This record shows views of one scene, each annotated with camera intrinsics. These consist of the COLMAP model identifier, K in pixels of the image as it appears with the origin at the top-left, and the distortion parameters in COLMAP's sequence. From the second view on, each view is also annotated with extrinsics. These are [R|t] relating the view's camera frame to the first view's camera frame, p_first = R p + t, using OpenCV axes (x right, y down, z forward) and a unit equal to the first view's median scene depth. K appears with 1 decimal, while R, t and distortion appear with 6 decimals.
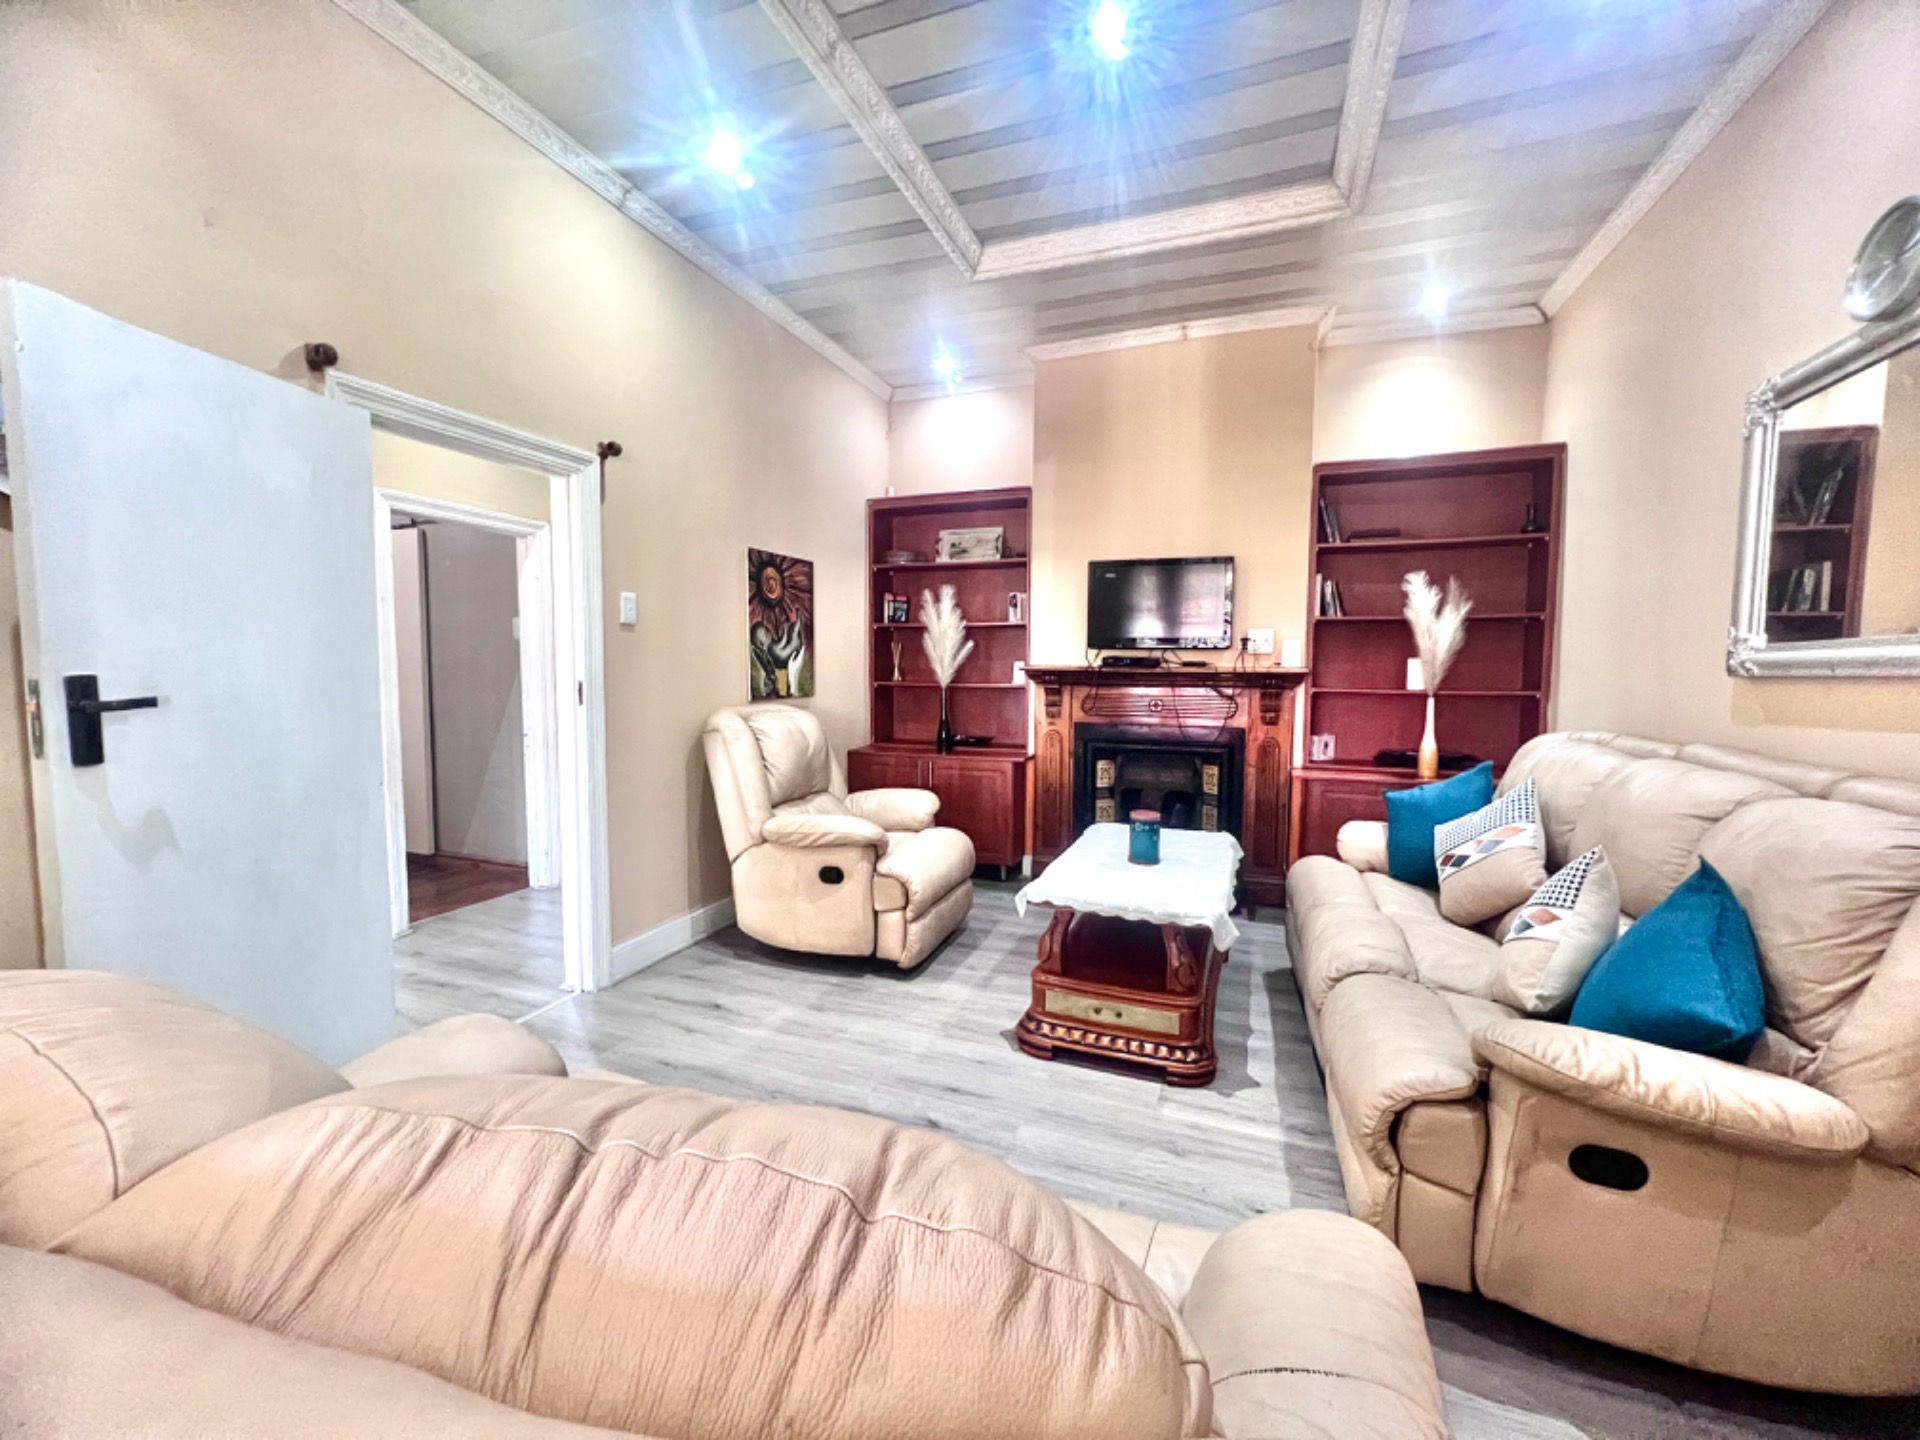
lens RADIAL K [[770.6, 0, 955.1], [0, 770.6, 715.0], [0, 0, 1]] dist [-0.004691, 0.001319]
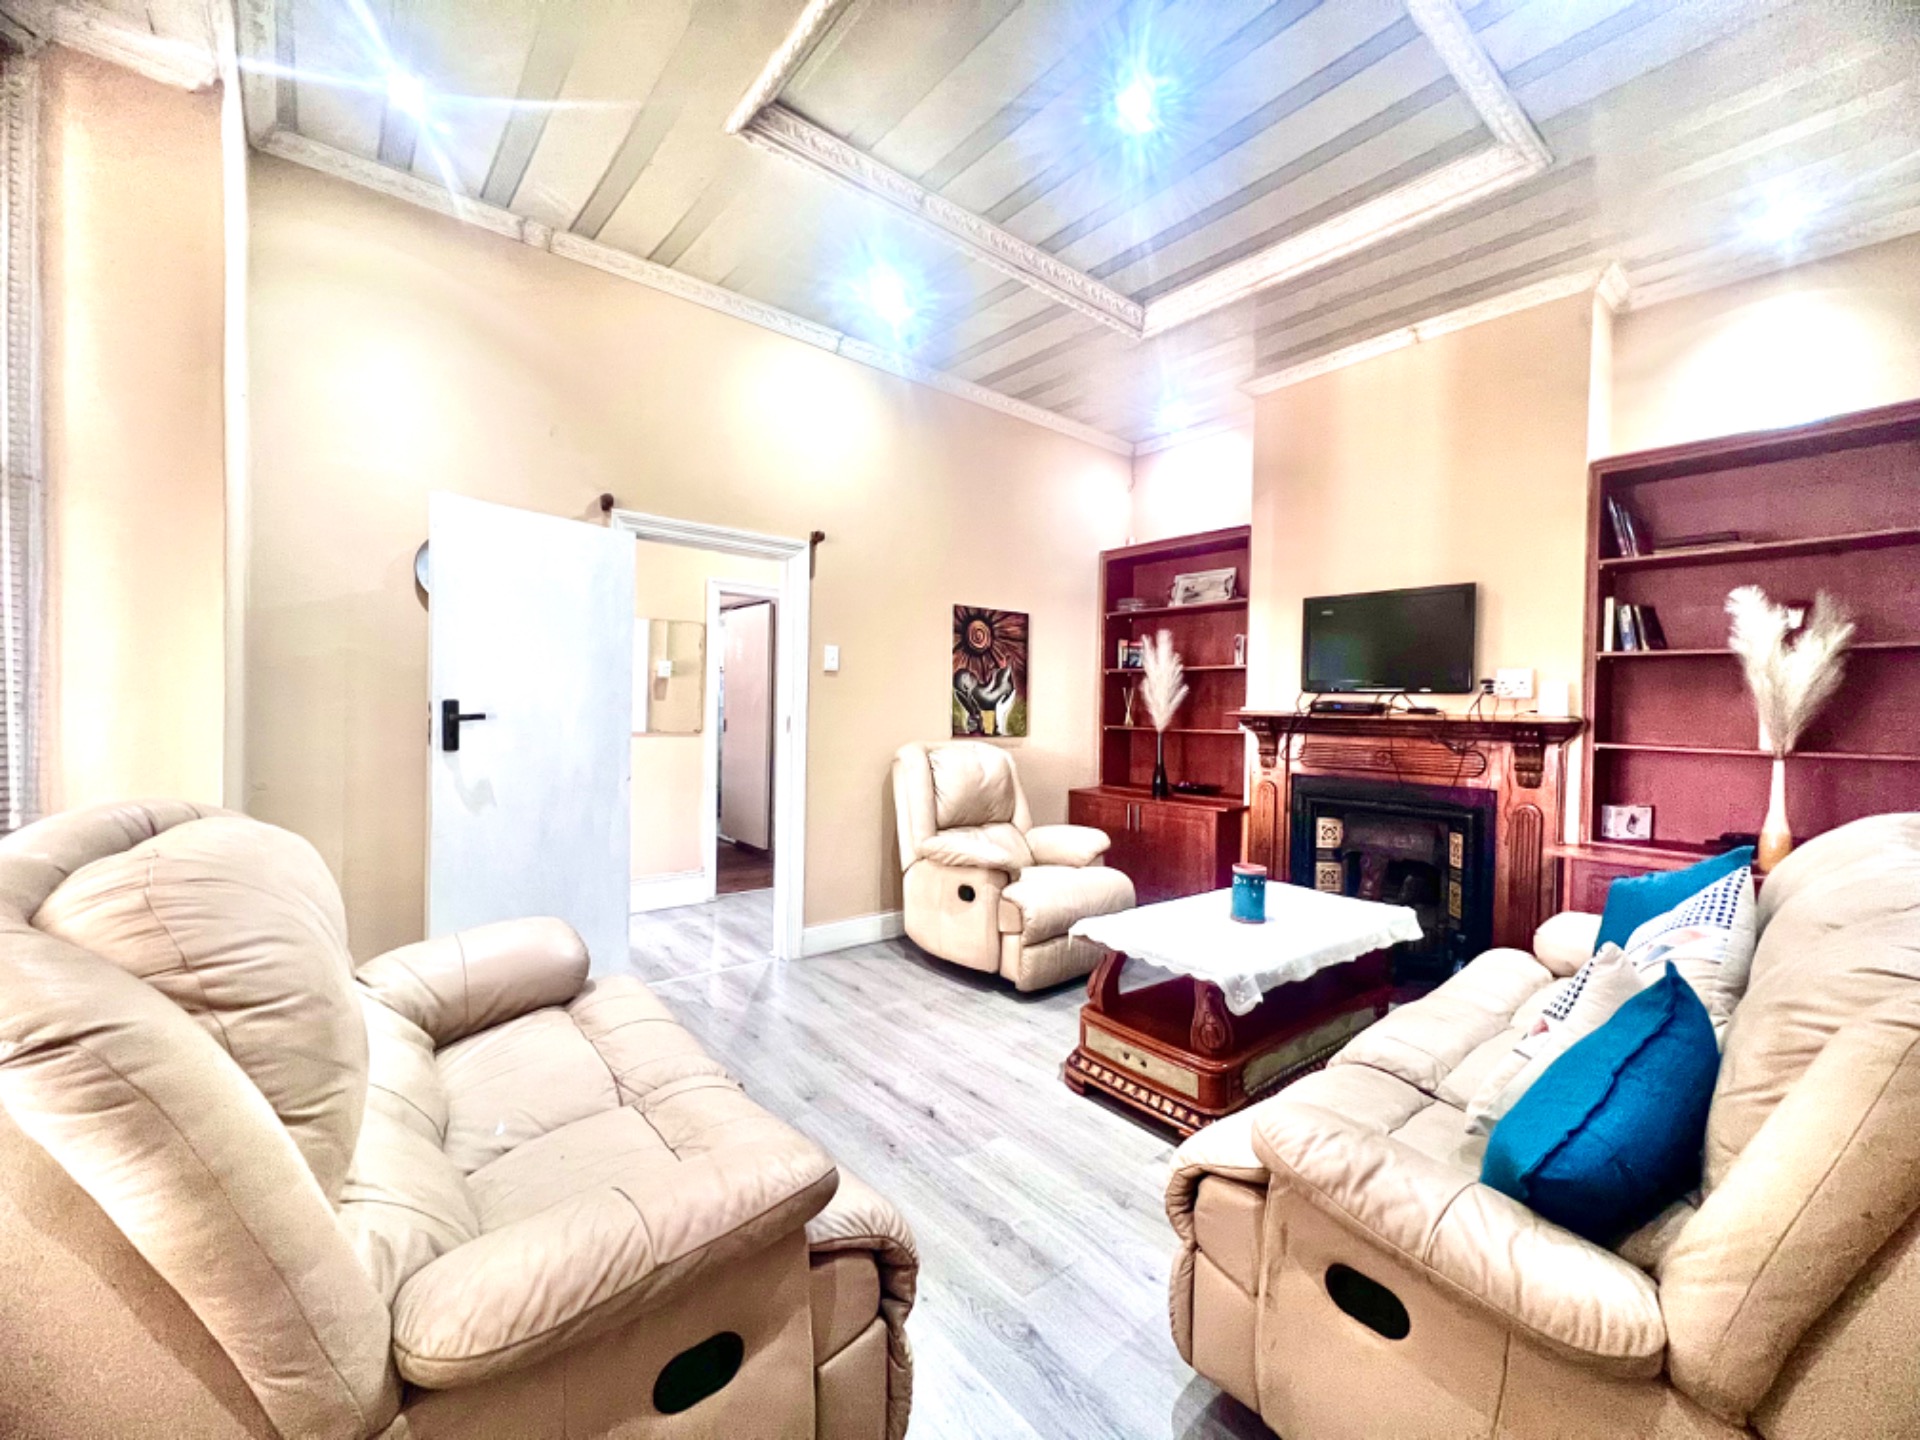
lens RADIAL K [[770.6, 0, 955.1], [0, 770.6, 715.0], [0, 0, 1]] dist [-0.004691, 0.001319]
pose [[0.869793, 0.015410, -0.493175, 0.297703], [-0.047402, 0.997499, -0.052432, 0.008308], [0.491134, 0.068983, 0.868348, 0.007299]]
